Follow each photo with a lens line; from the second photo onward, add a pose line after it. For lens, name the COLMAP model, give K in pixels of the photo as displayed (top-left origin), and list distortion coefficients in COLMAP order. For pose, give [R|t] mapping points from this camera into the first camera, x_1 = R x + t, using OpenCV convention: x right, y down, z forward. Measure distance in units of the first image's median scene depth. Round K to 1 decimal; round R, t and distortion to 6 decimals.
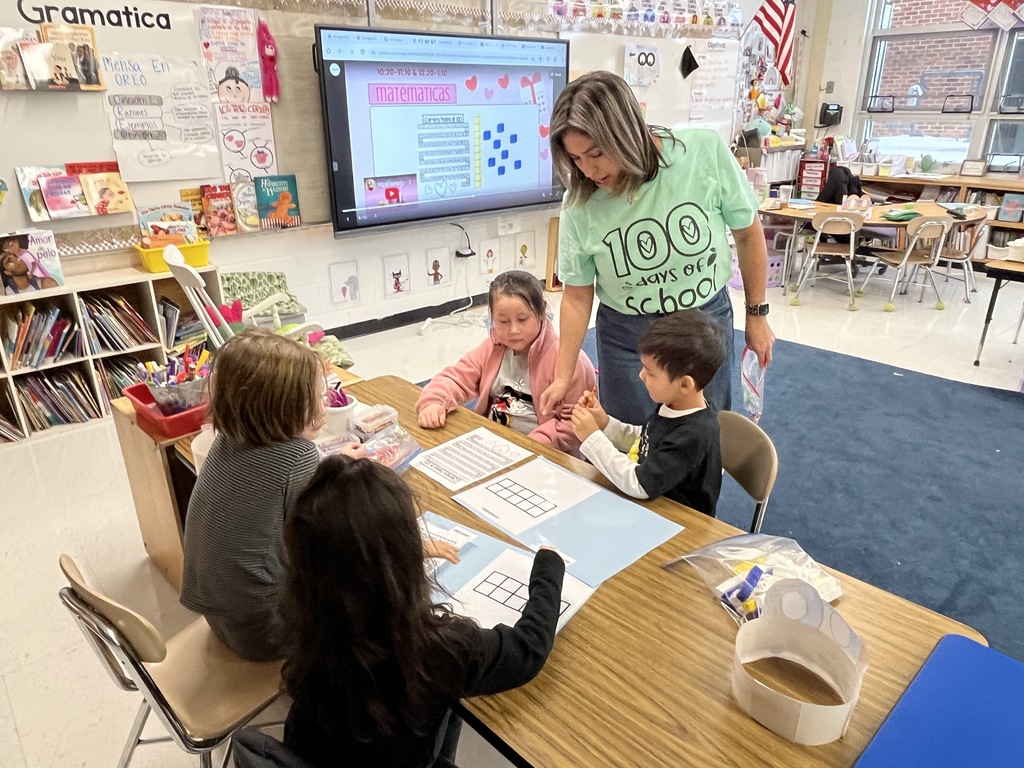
lens RADIAL K [[720.4, 0, 510.1], [0, 720.4, 385.2], [0, 0, 1]] dist [0.022173, -0.000320]
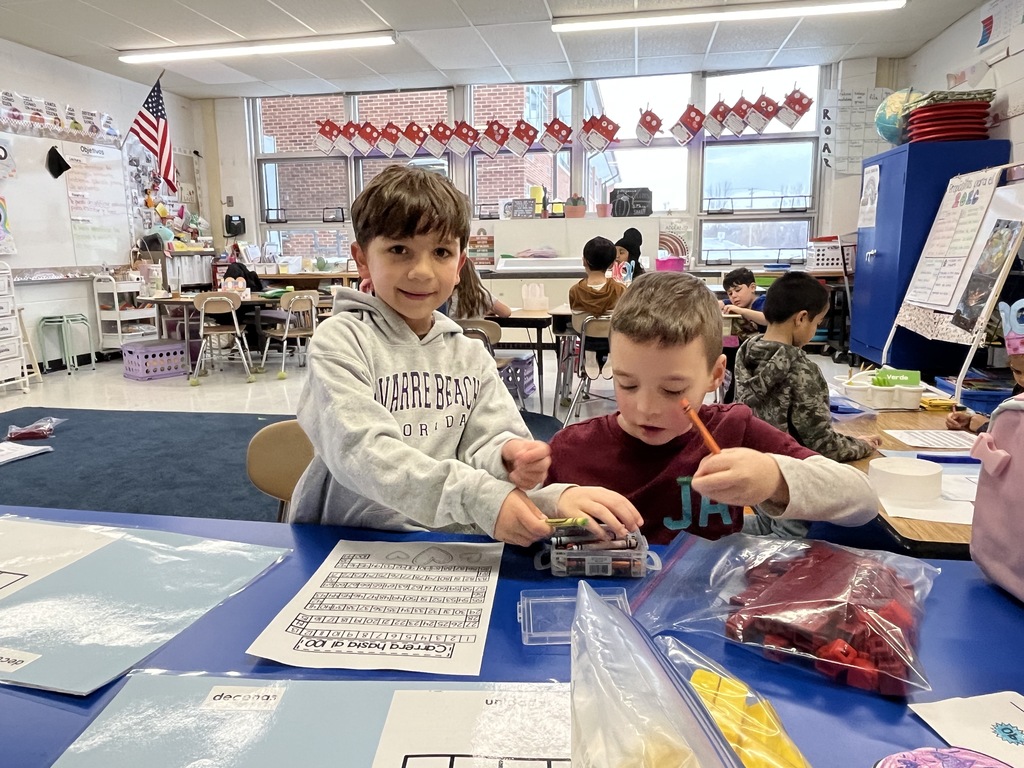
lens RADIAL K [[720.4, 0, 510.4], [0, 720.4, 385.1], [0, 0, 1]] dist [0.022173, -0.000320]
pose [[0.796859, -0.114036, 0.593306, 0.109749], [0.225352, 0.967256, -0.116754, 0.075630], [-0.560565, 0.226739, 0.796465, -0.026756]]
